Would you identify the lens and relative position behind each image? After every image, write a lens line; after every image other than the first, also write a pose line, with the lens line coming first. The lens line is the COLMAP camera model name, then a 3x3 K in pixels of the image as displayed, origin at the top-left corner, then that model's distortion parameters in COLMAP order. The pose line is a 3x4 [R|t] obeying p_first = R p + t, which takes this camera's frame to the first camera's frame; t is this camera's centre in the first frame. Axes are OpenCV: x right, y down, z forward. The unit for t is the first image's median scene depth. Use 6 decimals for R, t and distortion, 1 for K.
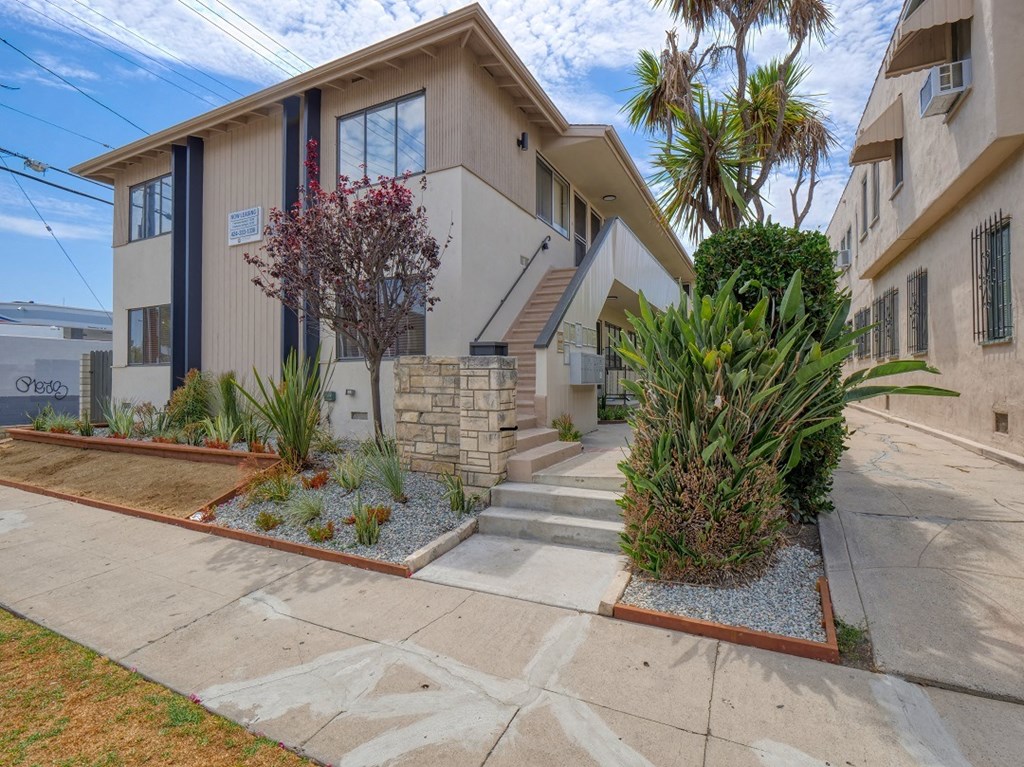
lens RADIAL K [[500.7, 0, 510.5], [0, 500.7, 373.4], [0, 0, 1]] dist [-0.007112, -0.000351]
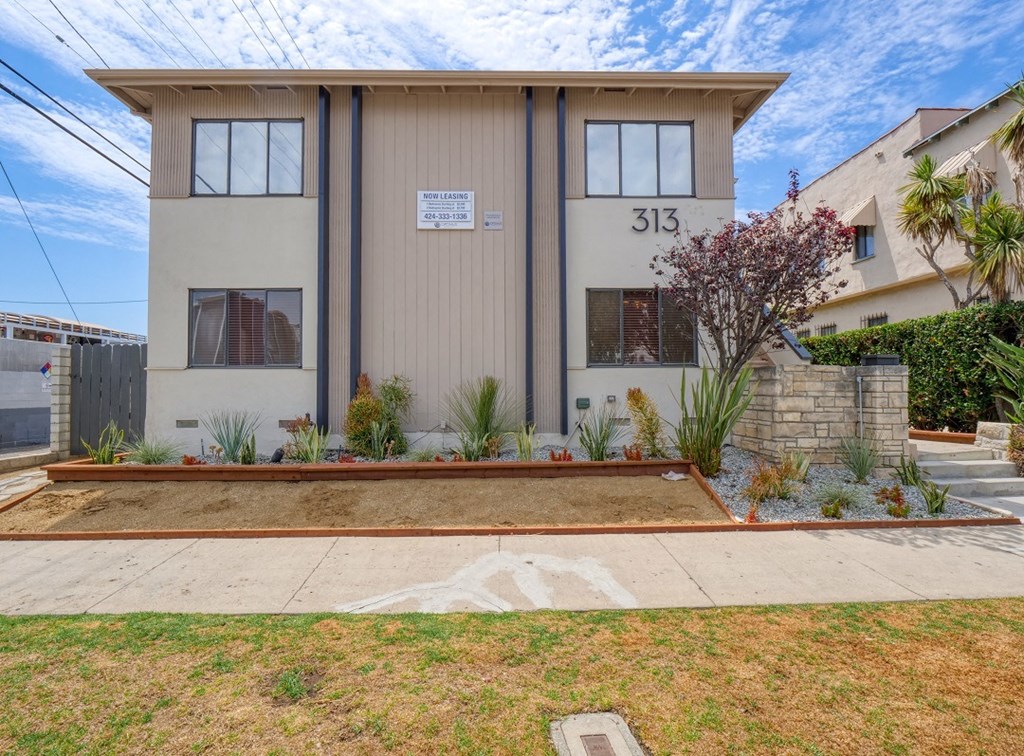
lens RADIAL K [[496.3, 0, 510.7], [0, 496.3, 380.1], [0, 0, 1]] dist [-0.015999, -0.001060]
pose [[0.879678, 0.008270, 0.475497, -1.351161], [-0.003215, 0.999929, -0.011443, 0.017503], [-0.475558, 0.008537, 0.879643, 0.314230]]
